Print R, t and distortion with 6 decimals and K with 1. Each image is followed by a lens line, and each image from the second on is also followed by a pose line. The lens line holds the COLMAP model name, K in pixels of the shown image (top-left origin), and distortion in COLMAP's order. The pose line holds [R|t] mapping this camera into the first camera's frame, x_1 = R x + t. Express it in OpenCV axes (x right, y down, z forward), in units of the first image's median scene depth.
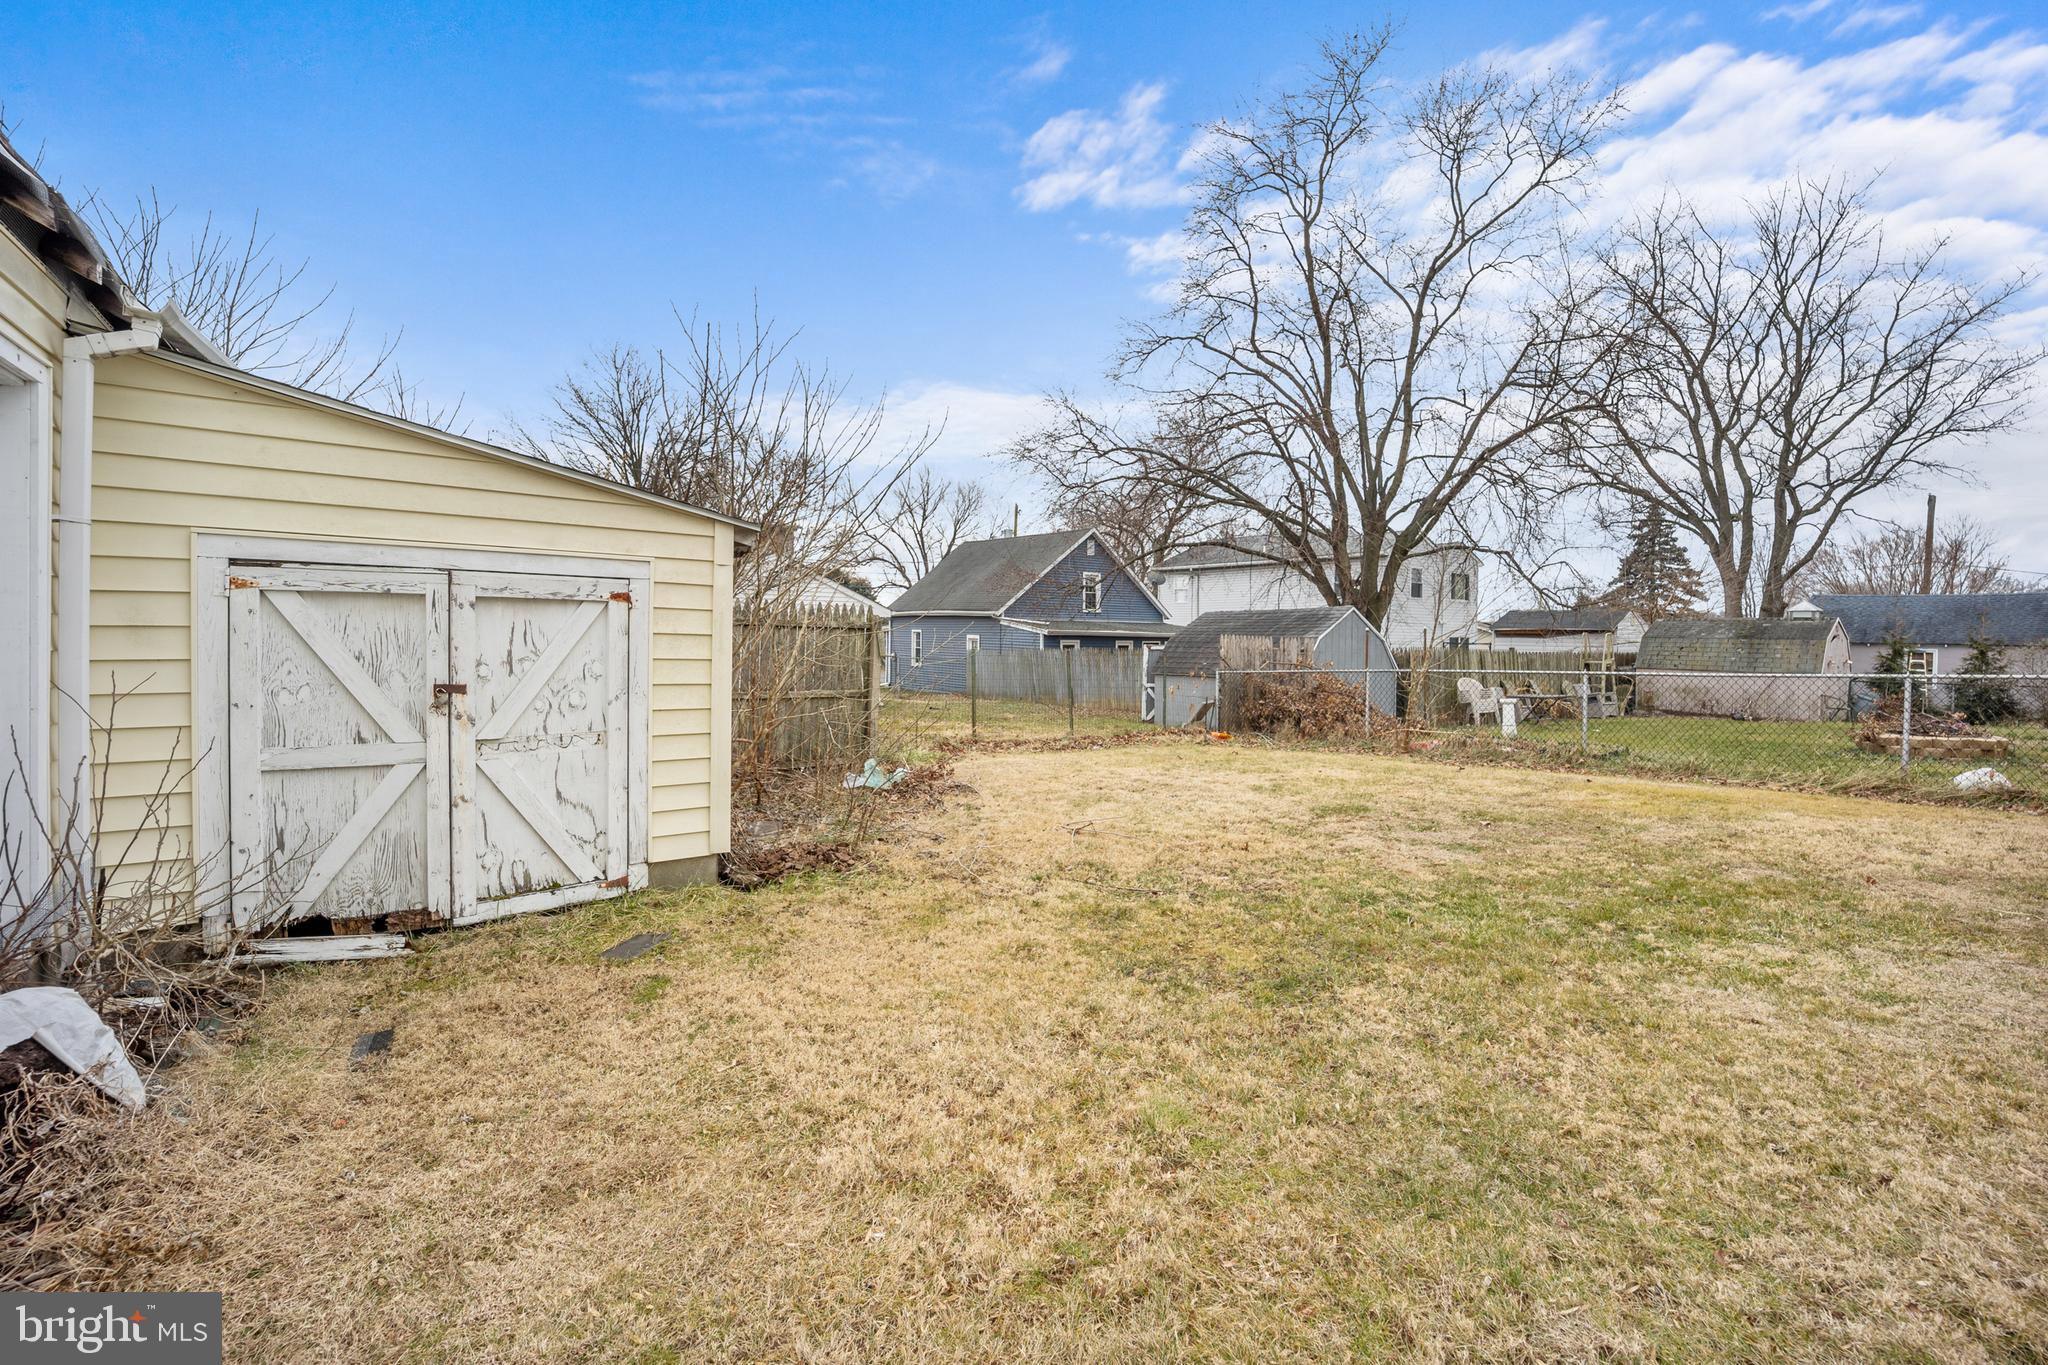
lens RADIAL K [[856.0, 0, 1028.4], [0, 856.0, 661.0], [0, 0, 1]] dist [-0.016792, -0.000129]
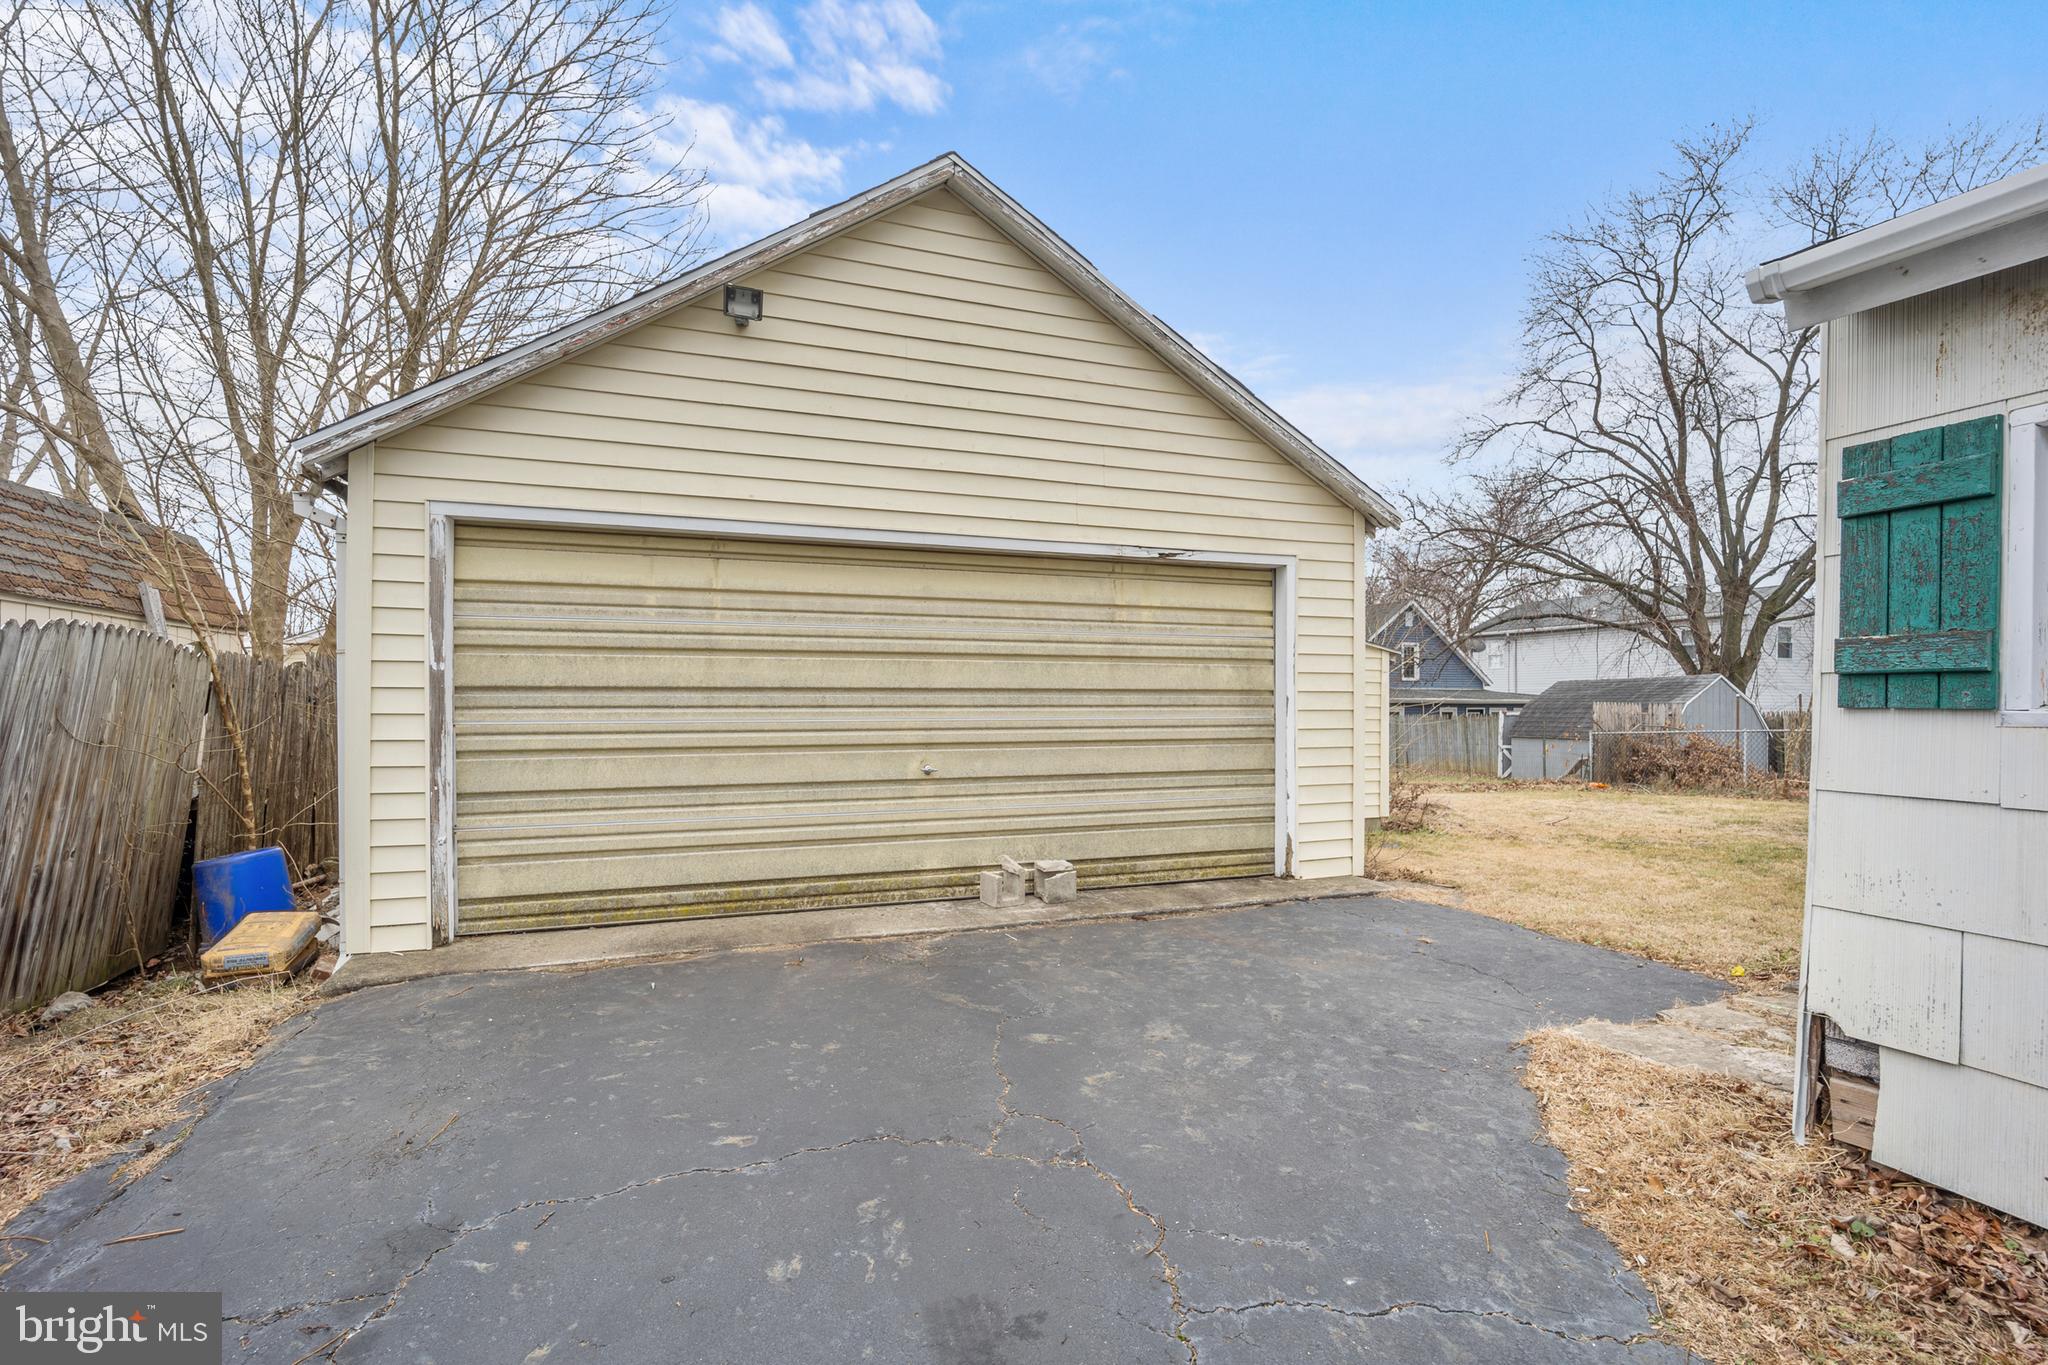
lens RADIAL K [[881.5, 0, 1026.8], [0, 881.5, 716.7], [0, 0, 1]] dist [-0.001212, -0.000321]
pose [[0.960674, -0.005722, -0.277620, -0.114131], [0.001460, 0.999878, -0.015558, 0.004623], [0.277675, 0.014541, 0.960565, -0.234497]]
